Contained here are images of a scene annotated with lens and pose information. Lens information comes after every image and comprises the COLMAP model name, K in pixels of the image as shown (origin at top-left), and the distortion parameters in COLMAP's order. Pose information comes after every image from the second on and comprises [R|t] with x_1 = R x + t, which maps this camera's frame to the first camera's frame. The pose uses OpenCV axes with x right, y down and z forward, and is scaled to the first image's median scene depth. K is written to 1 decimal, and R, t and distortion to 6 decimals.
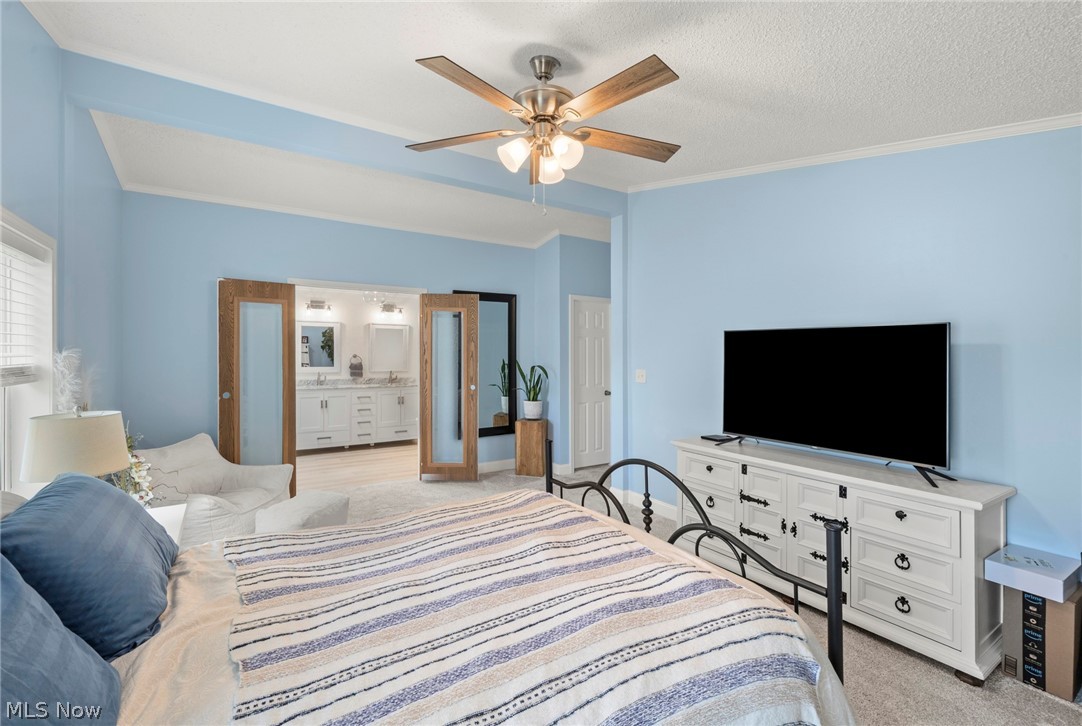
lens RADIAL K [[468.2, 0, 540.8], [0, 468.2, 356.8], [0, 0, 1]] dist [0.000049, -0.000001]
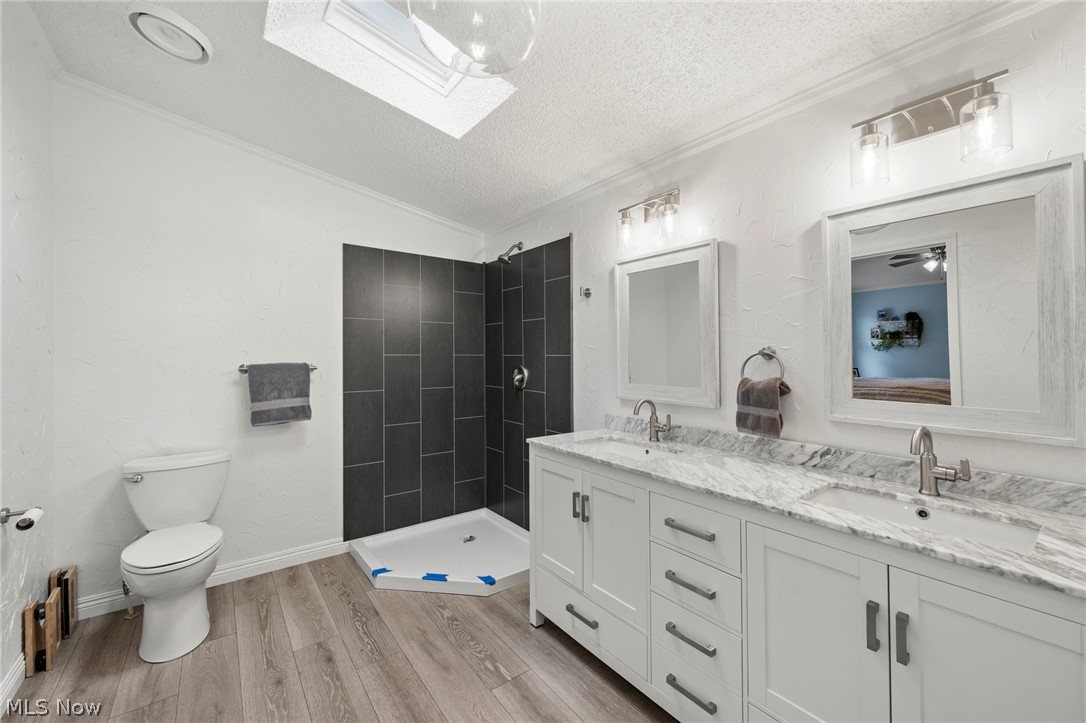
lens RADIAL K [[433.8, 0, 543.0], [0, 433.8, 361.5], [0, 0, 1]] dist [0.000419, 0.000026]
pose [[0.064053, -0.004831, -0.997935, -0.157758], [-0.002181, 0.999985, -0.004981, 0.004176], [0.997944, 0.002496, 0.064042, 0.857491]]
